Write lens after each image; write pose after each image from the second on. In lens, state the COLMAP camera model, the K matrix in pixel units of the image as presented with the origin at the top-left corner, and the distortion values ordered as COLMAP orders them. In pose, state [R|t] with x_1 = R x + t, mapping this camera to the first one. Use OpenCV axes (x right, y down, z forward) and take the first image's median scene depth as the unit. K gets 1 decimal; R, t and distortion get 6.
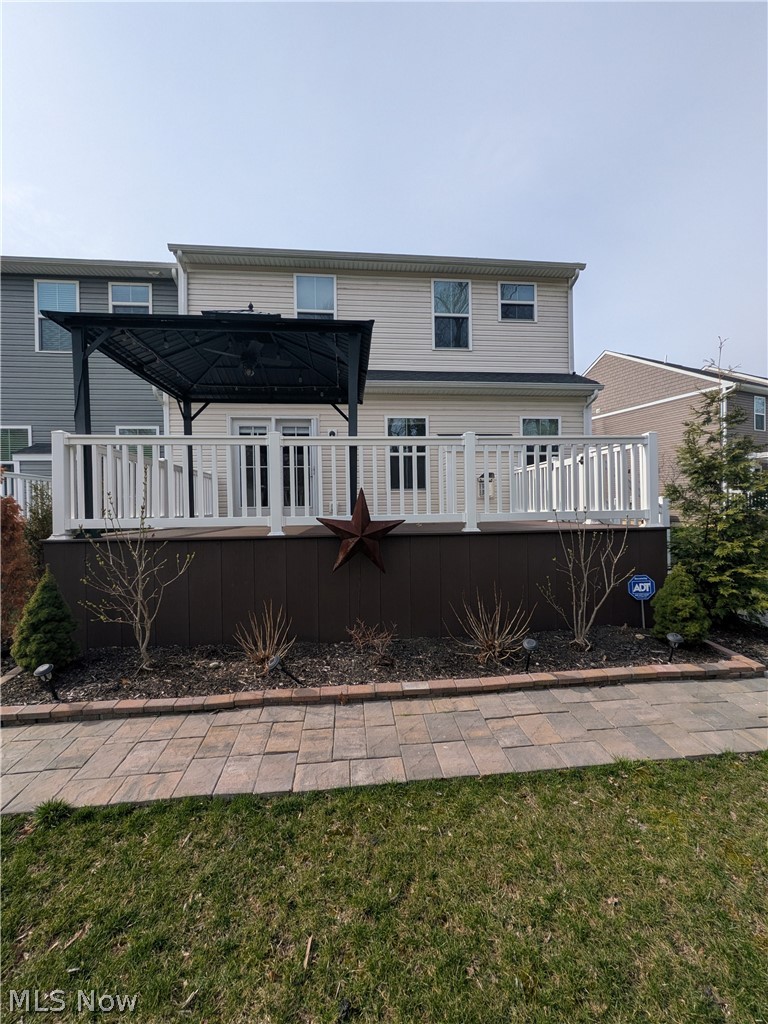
lens RADIAL K [[405.2, 0, 383.9], [0, 405.2, 513.5], [0, 0, 1]] dist [0.000308, -0.000226]
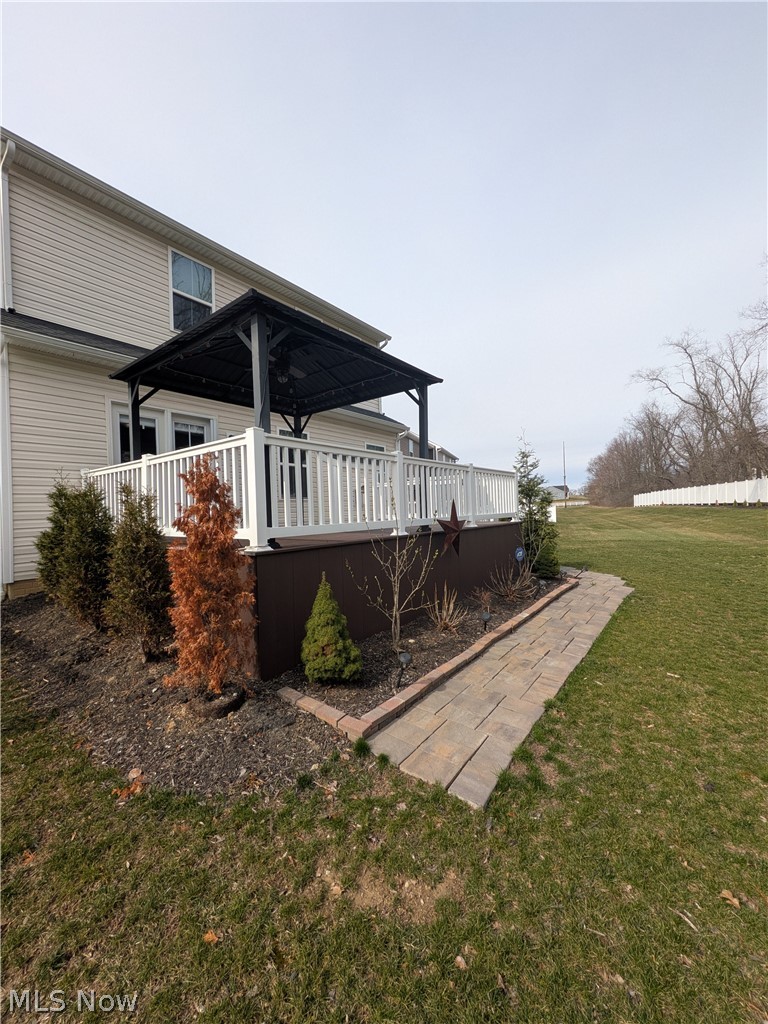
lens RADIAL K [[405.2, 0, 384.4], [0, 405.2, 507.9], [0, 0, 1]] dist [0.000308, -0.000226]
pose [[0.678130, -0.002231, 0.734938, -1.246653], [0.022580, 0.999587, -0.017800, -0.011328], [-0.734595, 0.028665, 0.677900, 0.195258]]
